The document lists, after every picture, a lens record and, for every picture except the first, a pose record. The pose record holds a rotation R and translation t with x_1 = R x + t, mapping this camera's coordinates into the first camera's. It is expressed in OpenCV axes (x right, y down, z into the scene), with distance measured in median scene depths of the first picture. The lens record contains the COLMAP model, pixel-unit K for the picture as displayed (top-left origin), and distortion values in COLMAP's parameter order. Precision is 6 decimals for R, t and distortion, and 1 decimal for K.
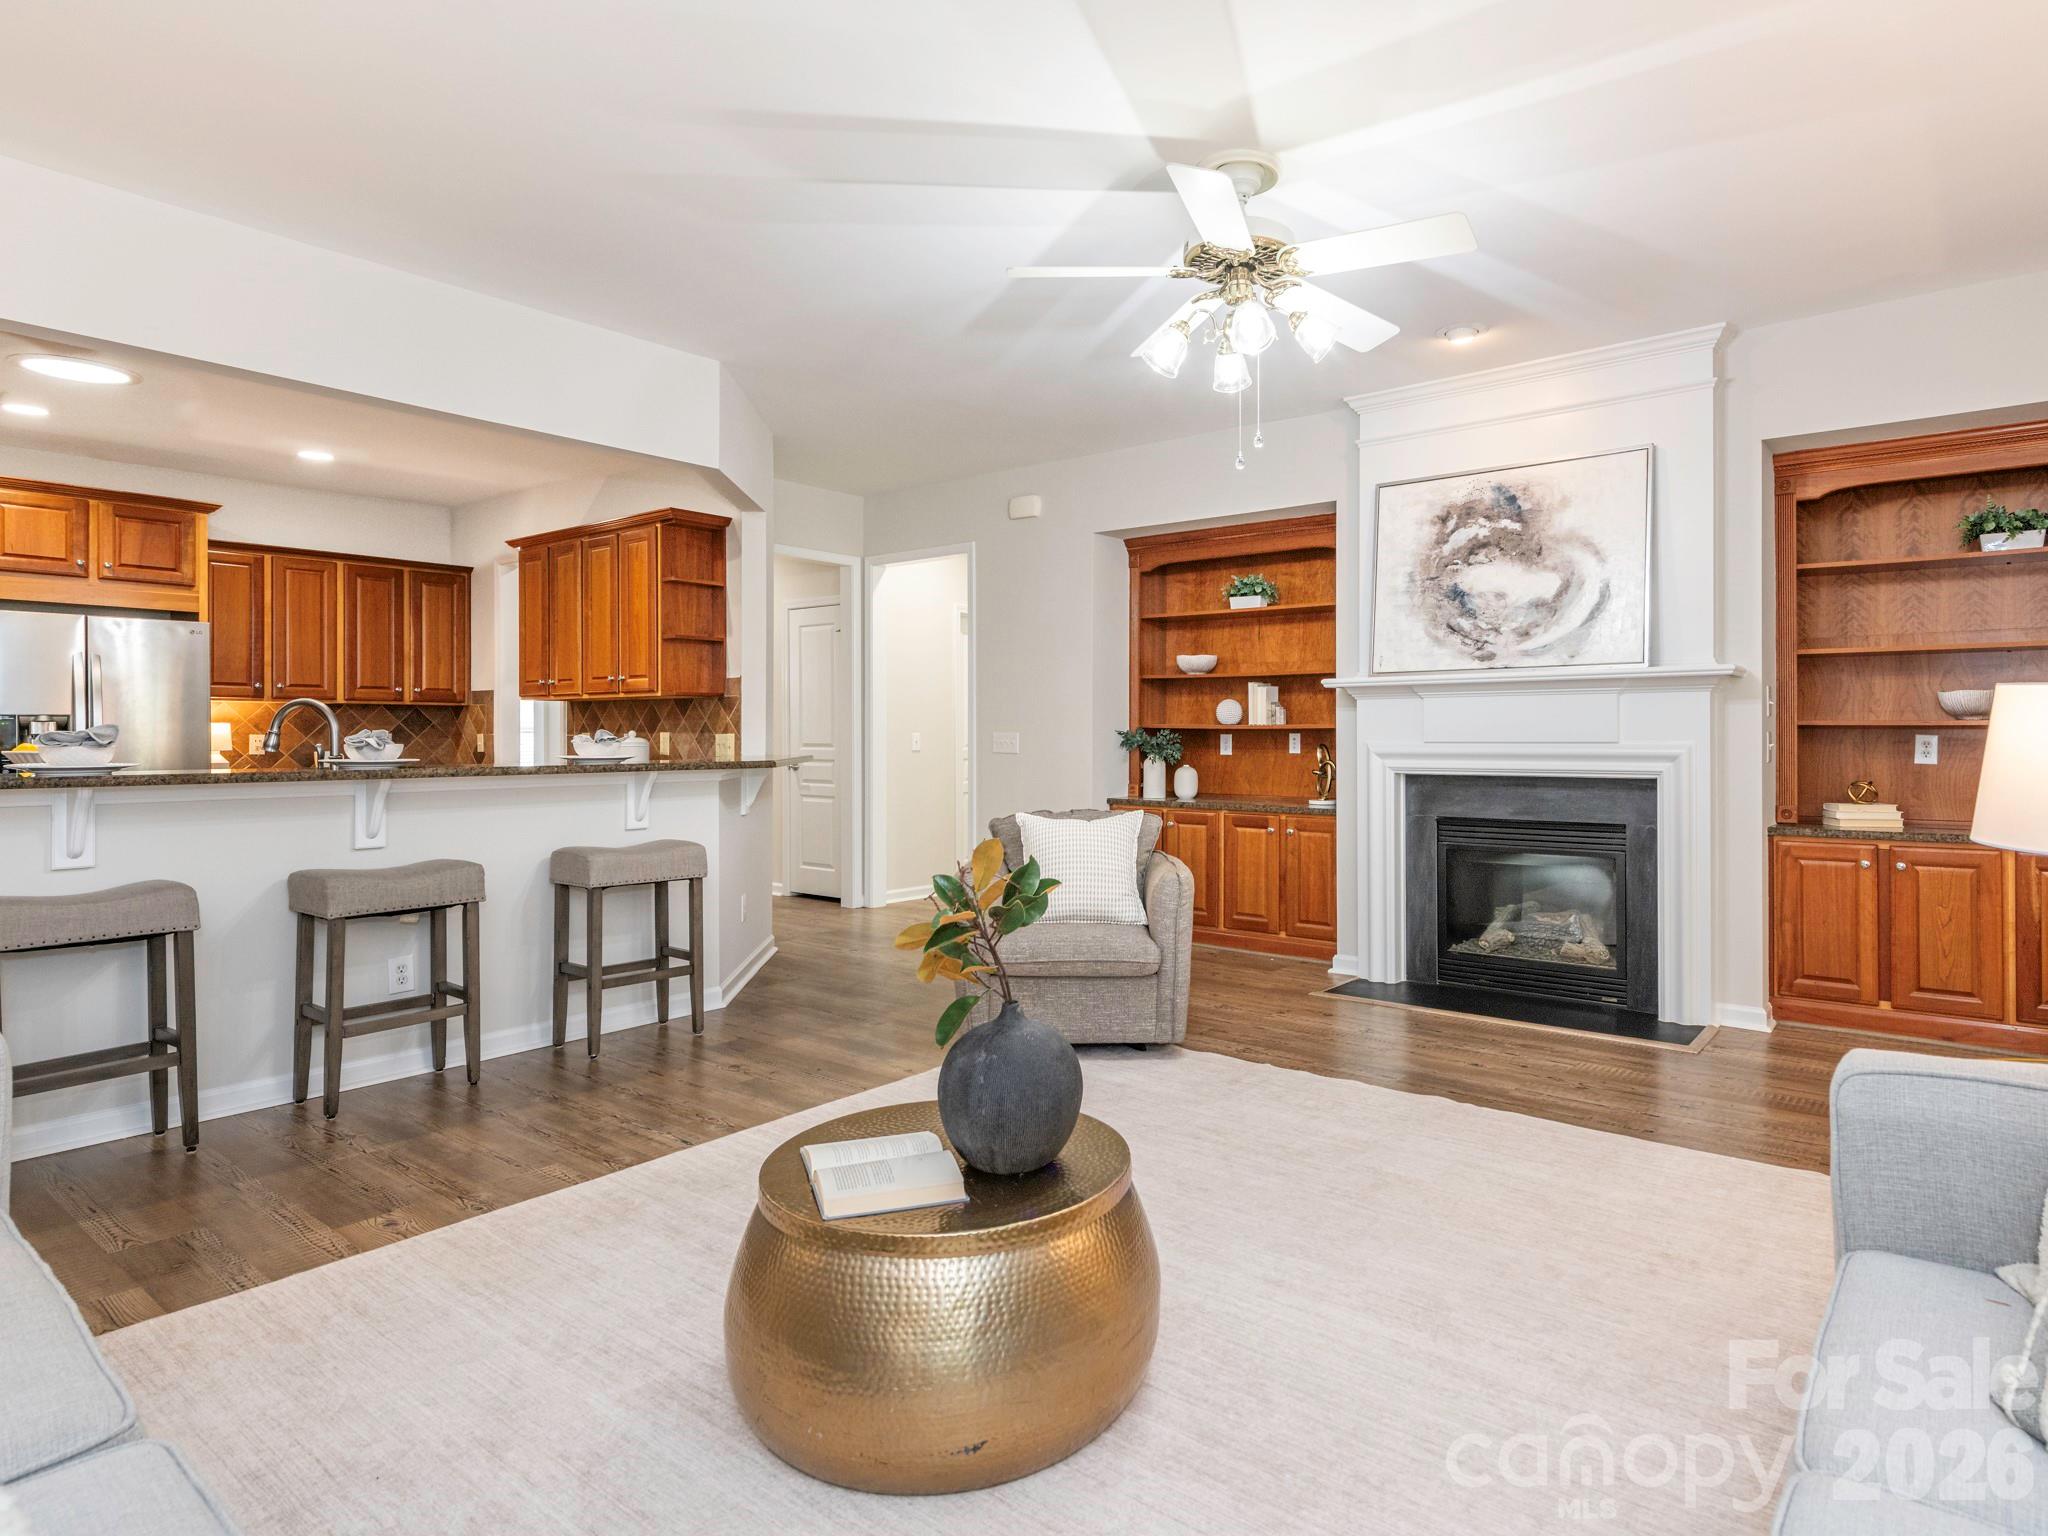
lens RADIAL K [[1161.4, 0, 1141.5], [0, 1161.4, 734.1], [0, 0, 1]] dist [0.015553, -0.001130]
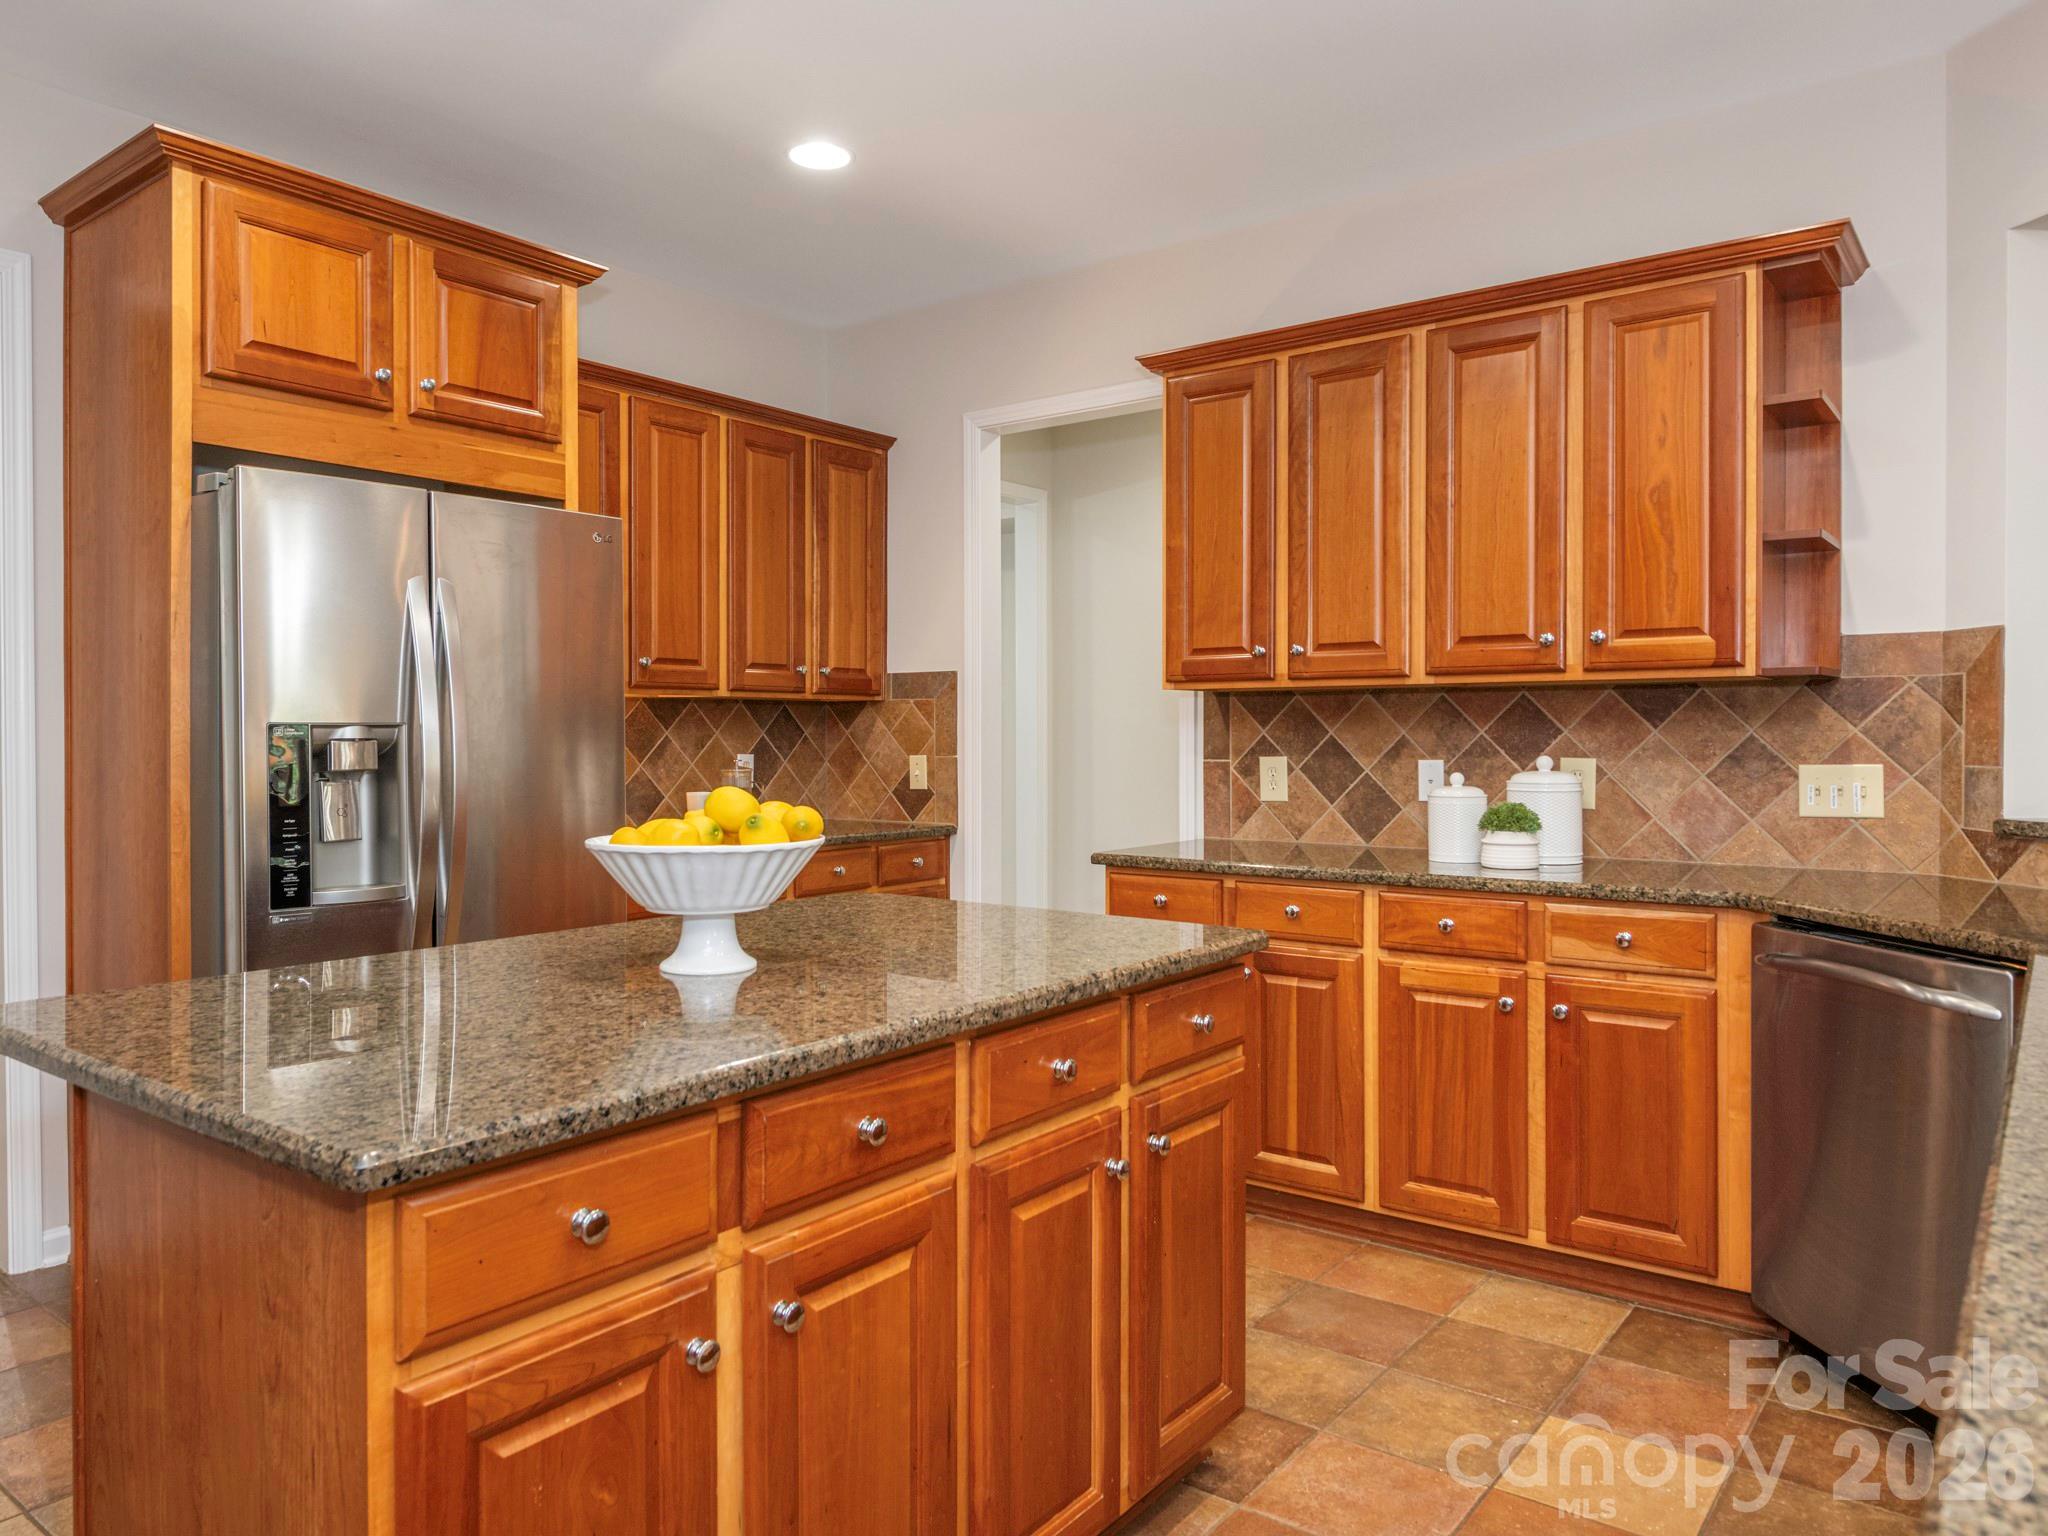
lens RADIAL K [[1375.3, 0, 977.9], [0, 1375.3, 748.7], [0, 0, 1]] dist [0.016578, -0.030666]
pose [[0.999863, -0.000077, -0.016551, -0.566882], [0.000205, 0.999970, 0.007769, -0.008558], [0.016550, -0.007772, 0.999833, 0.412379]]
